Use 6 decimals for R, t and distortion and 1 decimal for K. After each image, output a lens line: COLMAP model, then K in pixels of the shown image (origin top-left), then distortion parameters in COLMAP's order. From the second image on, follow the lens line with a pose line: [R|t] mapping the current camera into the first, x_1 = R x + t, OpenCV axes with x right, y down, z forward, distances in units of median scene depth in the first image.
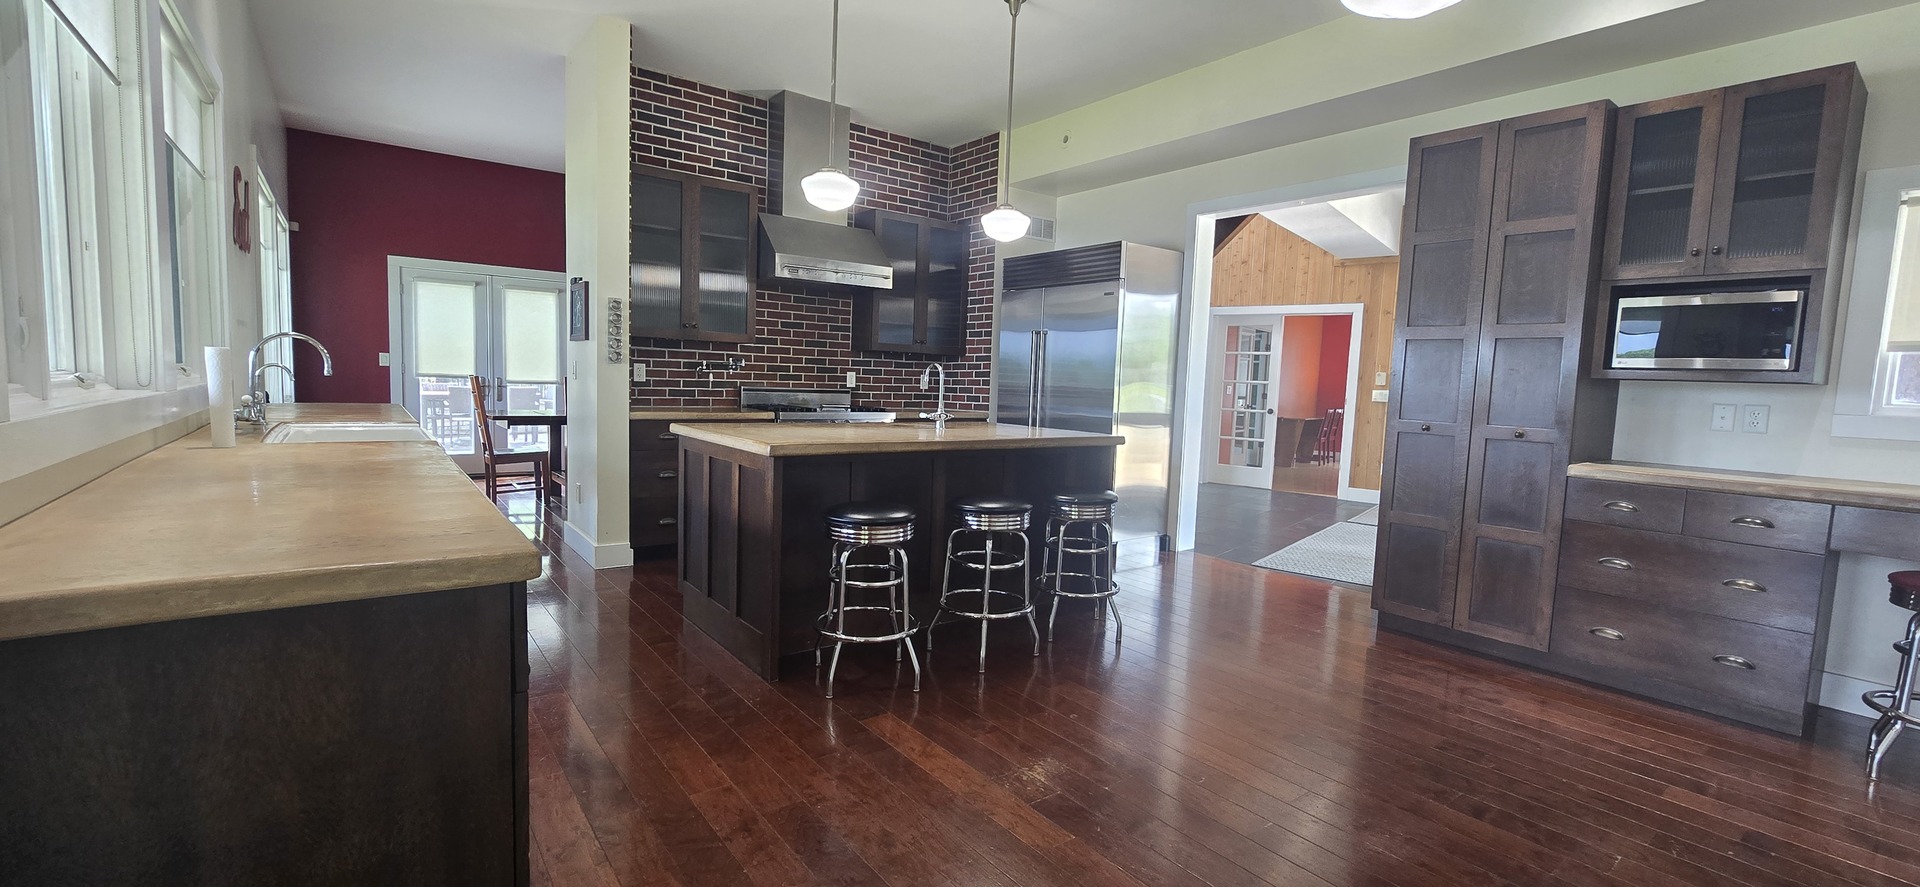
lens RADIAL K [[791.4, 0, 963.4], [0, 791.4, 447.5], [0, 0, 1]] dist [0.002998, 0.000098]
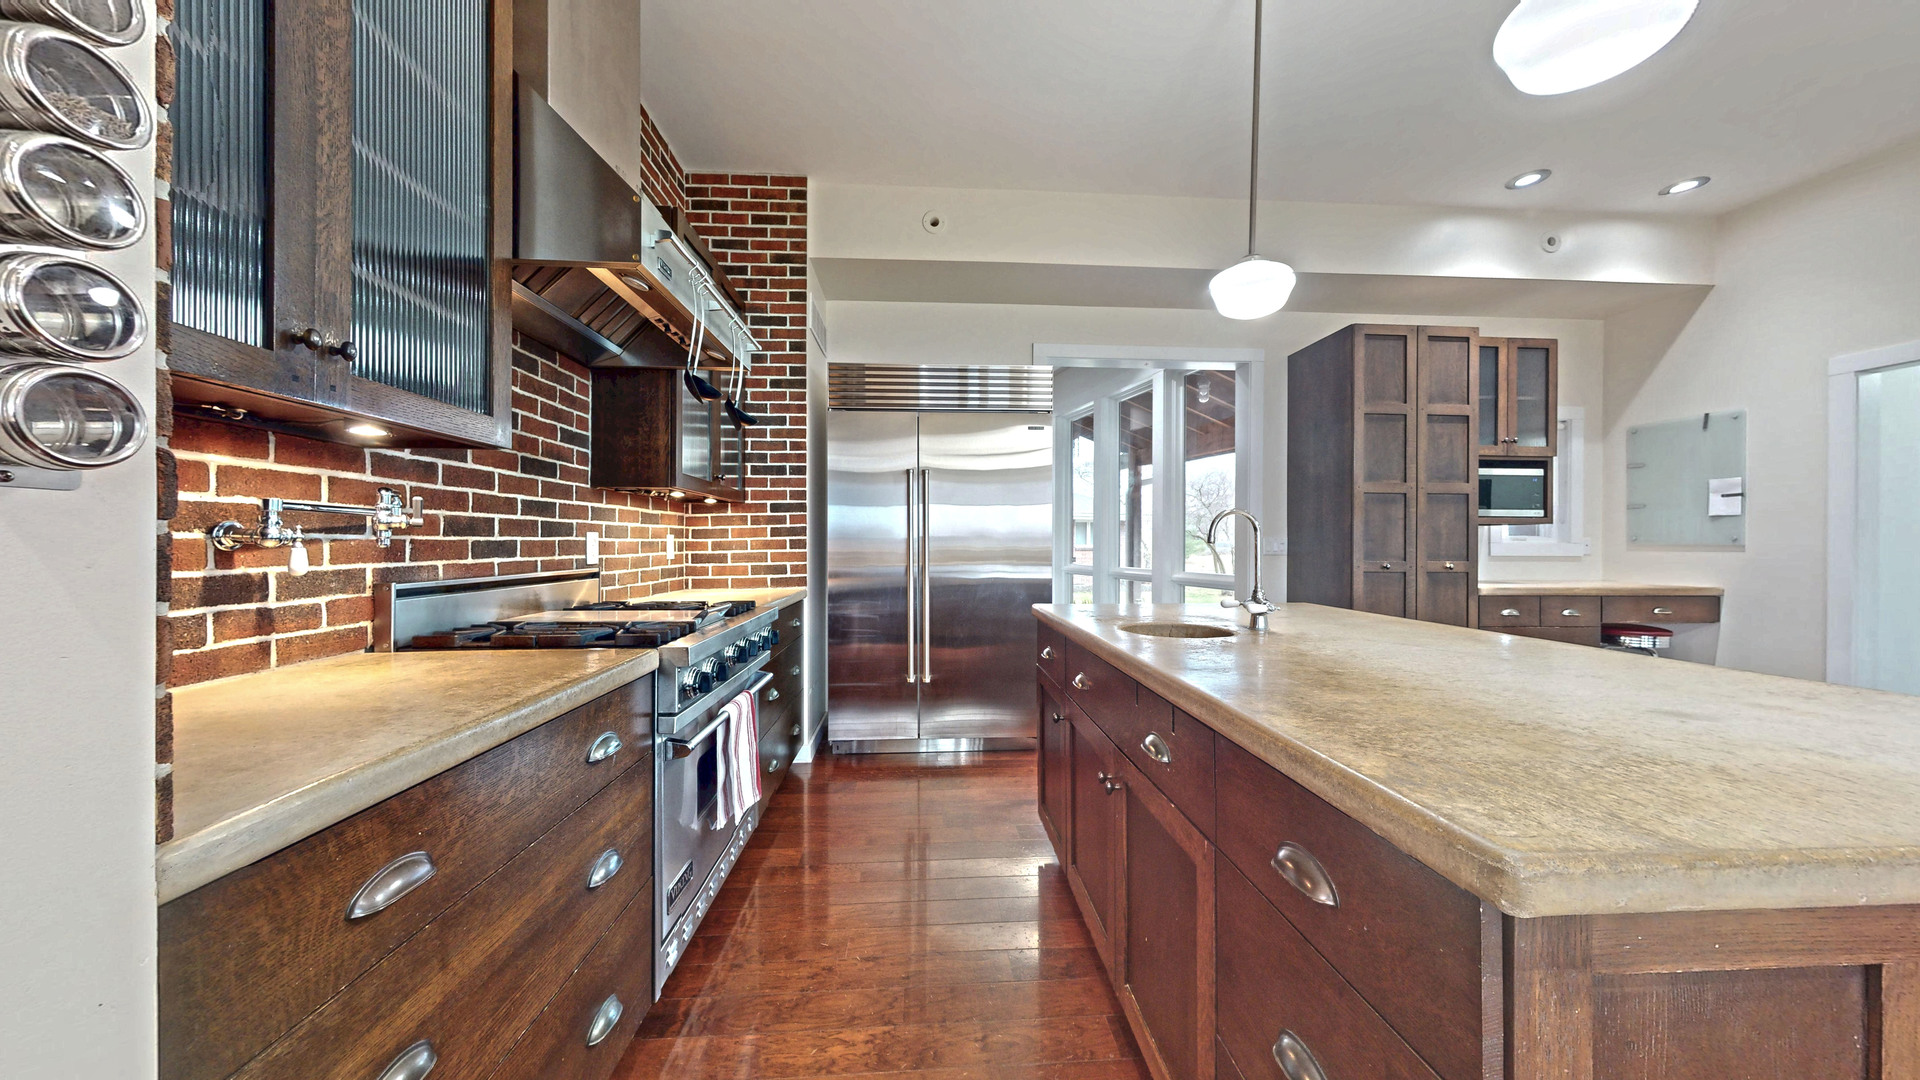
lens RADIAL K [[606.8, 0, 957.0], [0, 606.8, 544.8], [0, 0, 1]] dist [-0.001533, -0.000014]
pose [[0.562127, -0.036558, 0.826242, -0.320937], [0.089610, 0.995833, -0.016904, -0.062427], [-0.822182, 0.083542, 0.563061, 0.619210]]
